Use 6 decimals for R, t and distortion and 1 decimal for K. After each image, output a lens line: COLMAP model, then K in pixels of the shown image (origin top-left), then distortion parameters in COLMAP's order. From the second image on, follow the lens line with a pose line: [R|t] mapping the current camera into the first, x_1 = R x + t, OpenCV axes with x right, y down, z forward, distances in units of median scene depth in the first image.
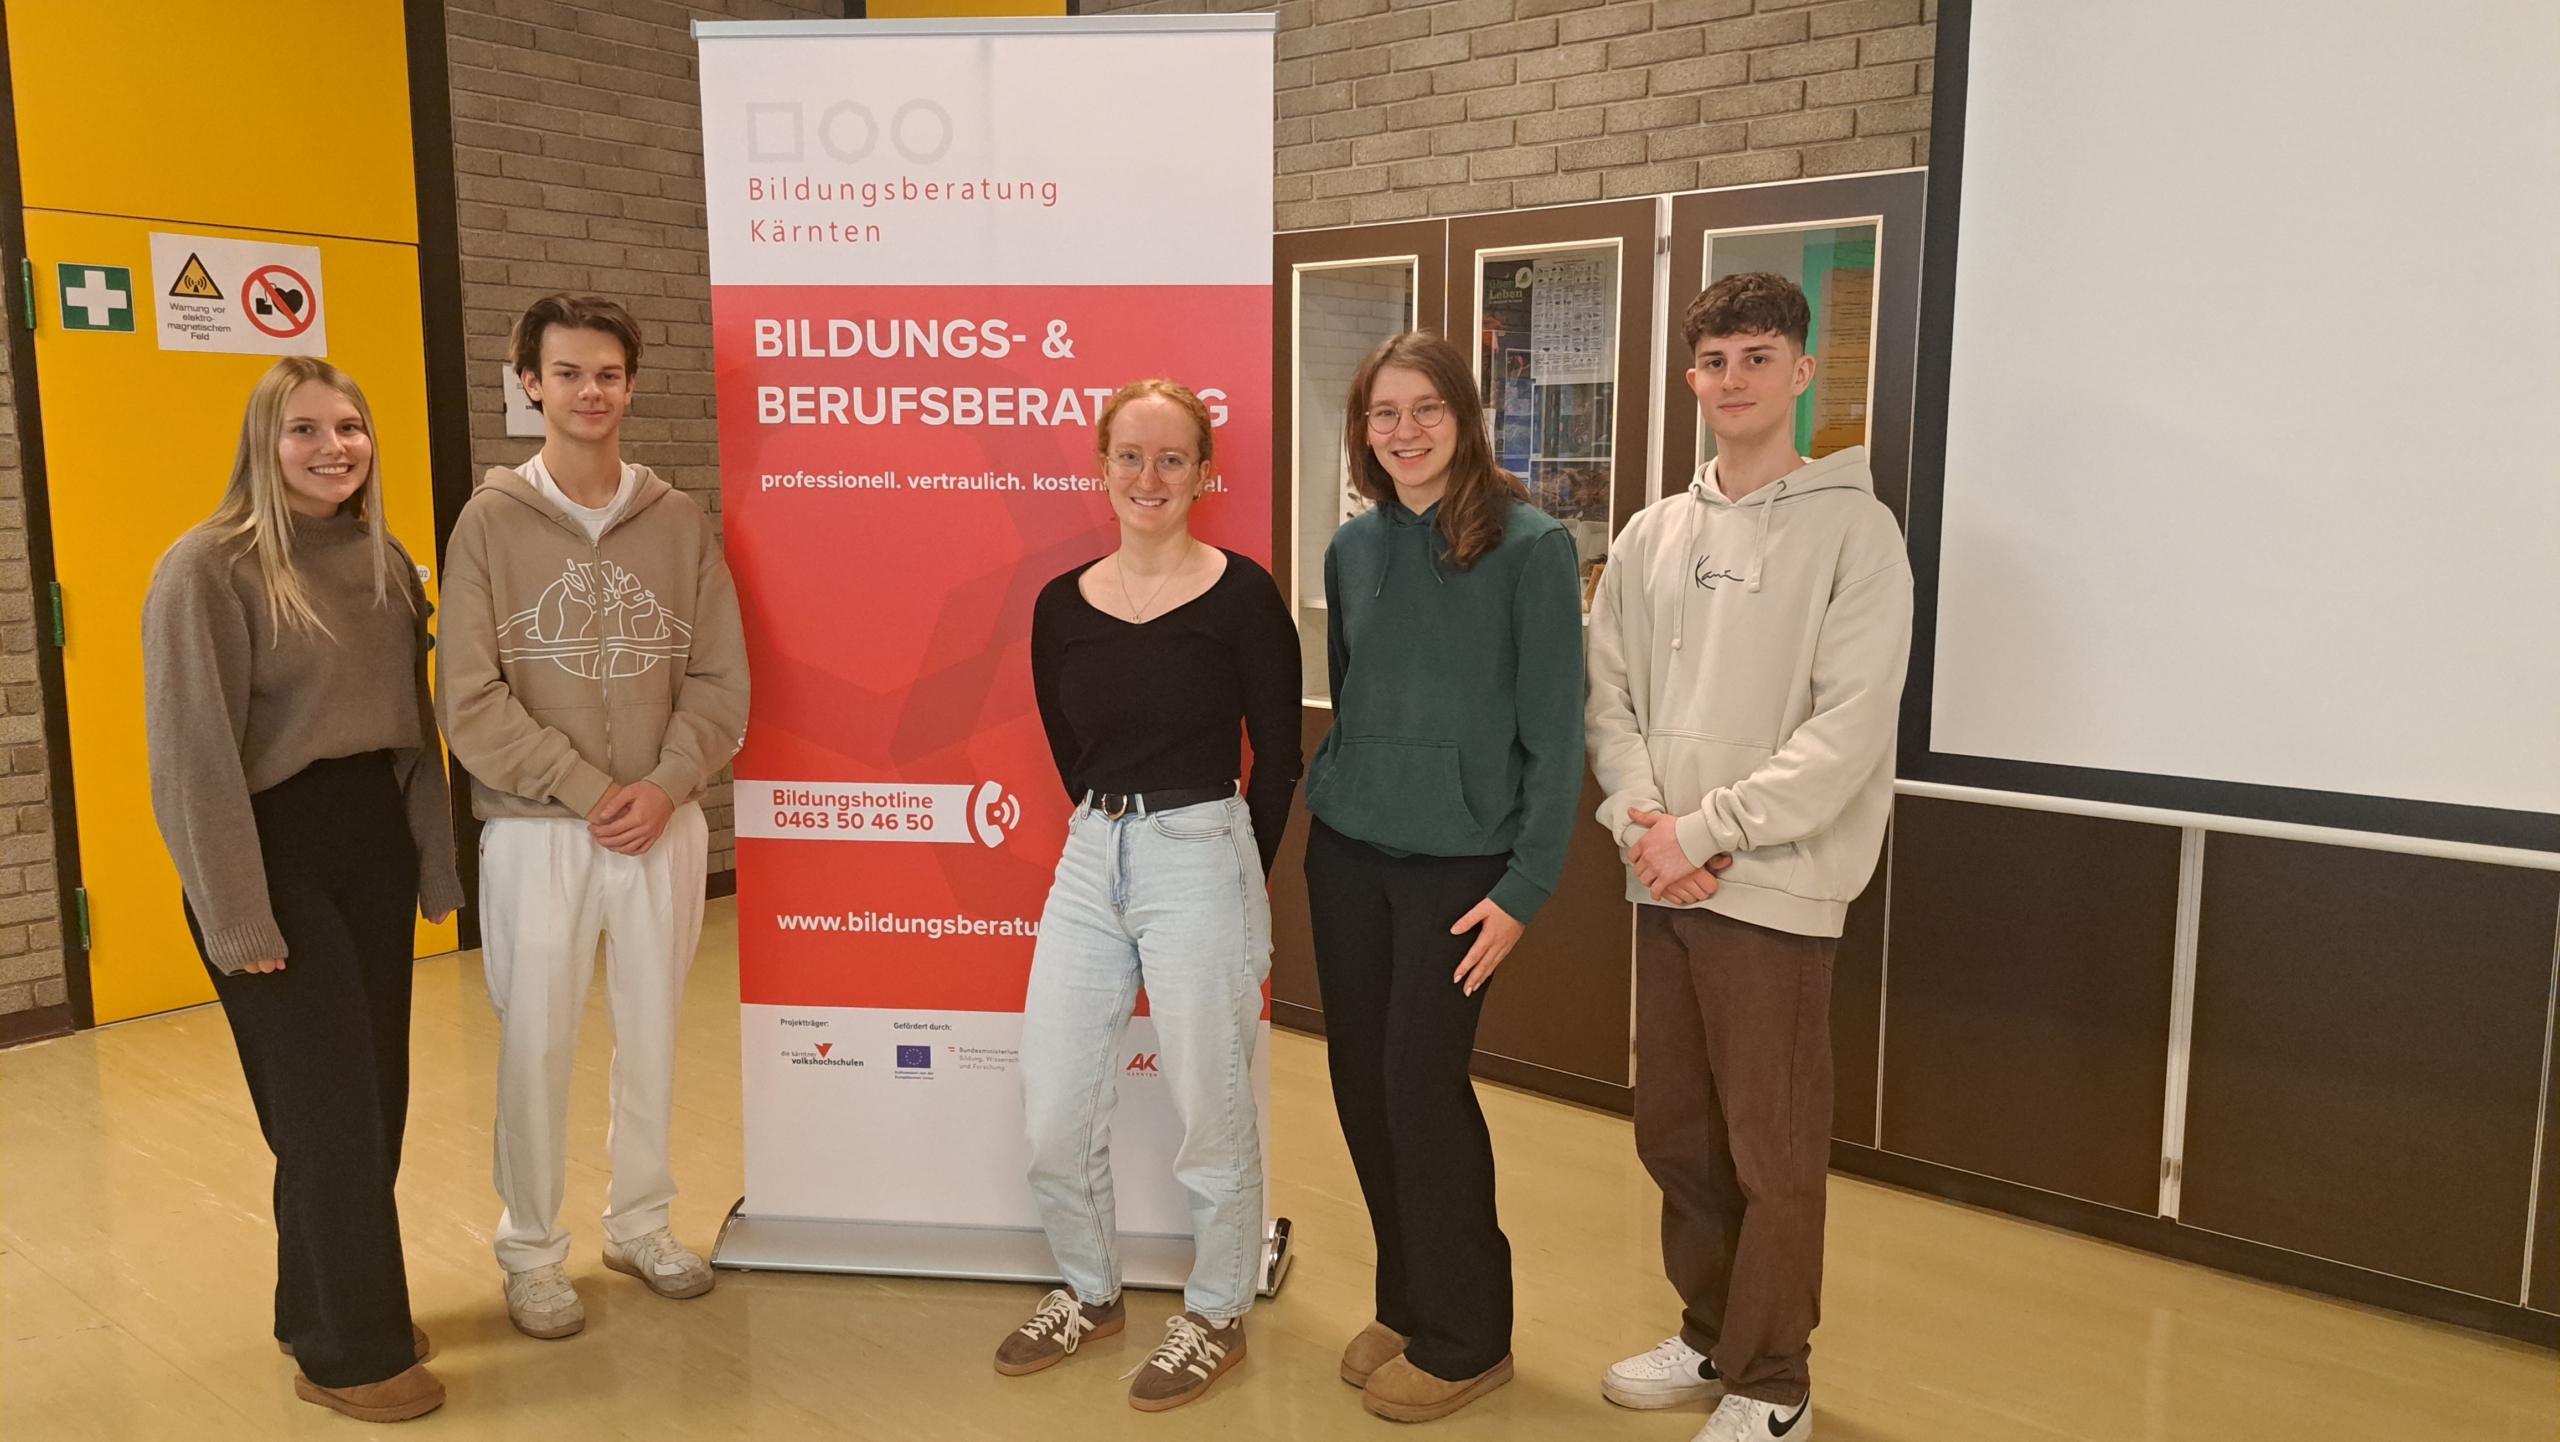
lens RADIAL K [[1905.0, 0, 1293.3], [0, 1905.0, 724.9], [0, 0, 1]] dist [0.054605, -0.025890]
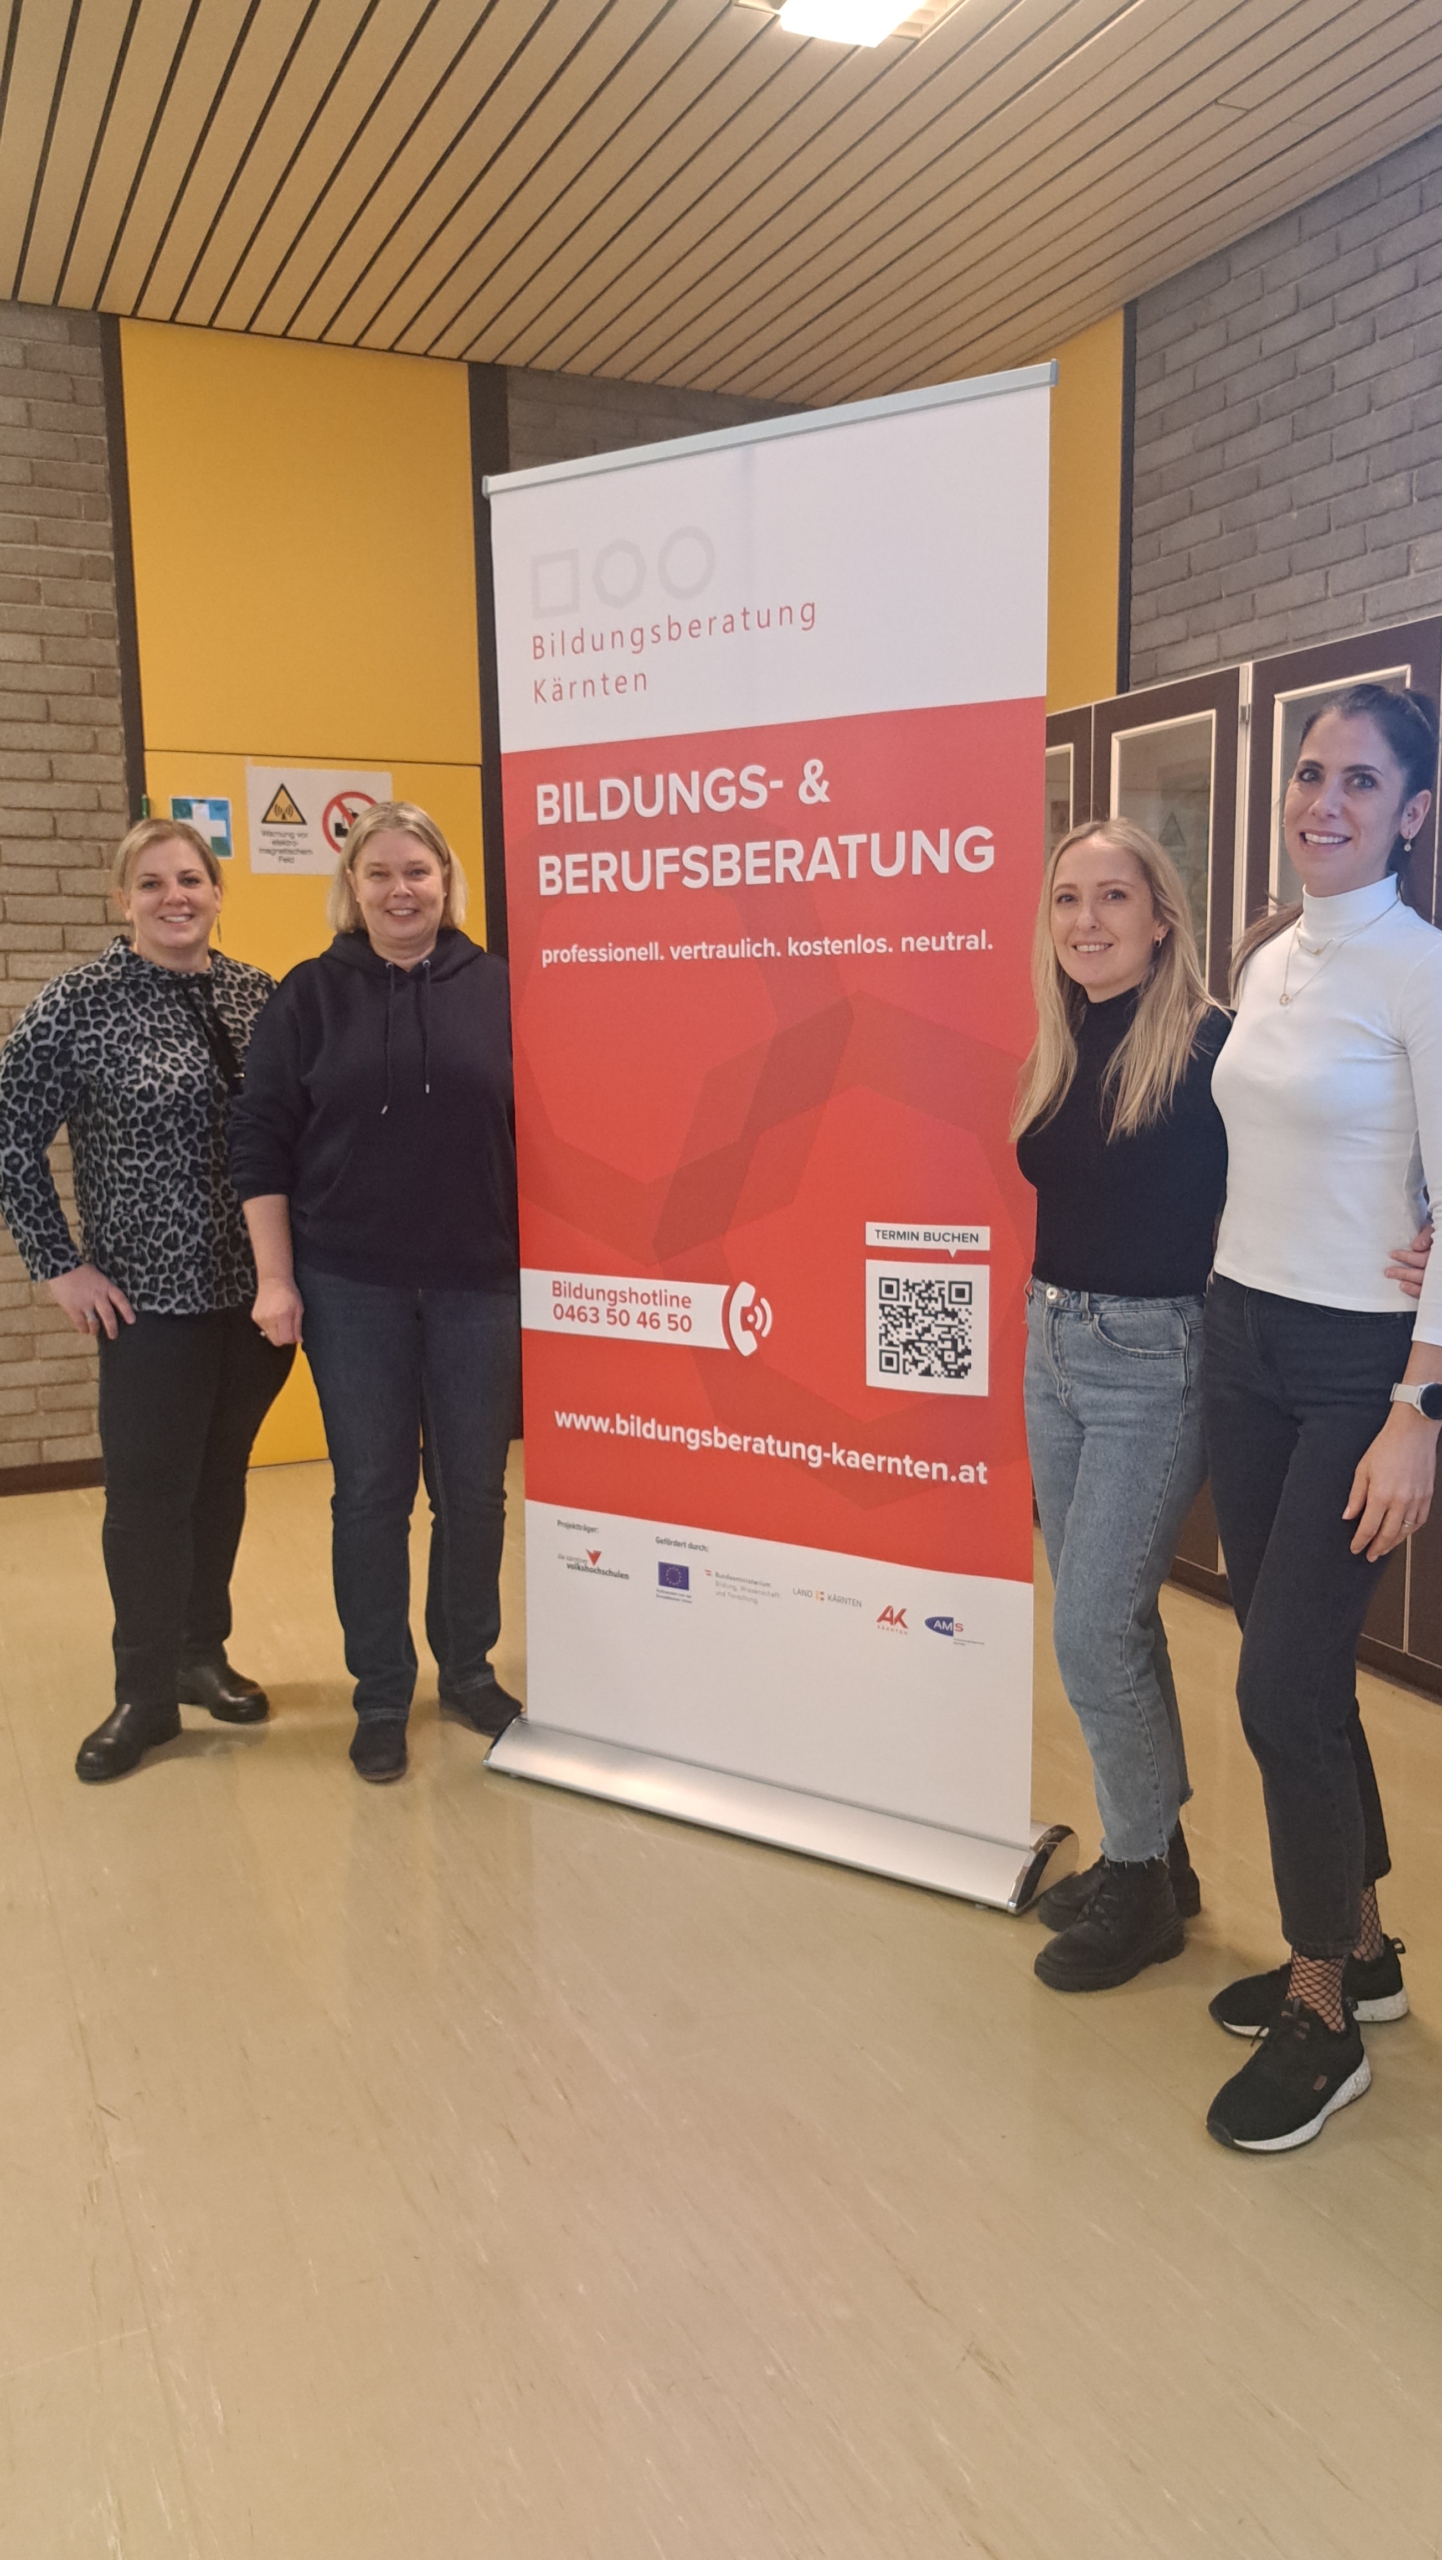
lens RADIAL K [[1905.0, 0, 718.4], [0, 1905.0, 1276.5], [0, 0, 1]] dist [0.054605, -0.025890]
pose [[0.887629, 0.048580, -0.457989, 0.245837], [-0.045142, 0.998810, 0.018456, 0.010863], [0.458341, 0.004292, 0.888766, 0.194964]]
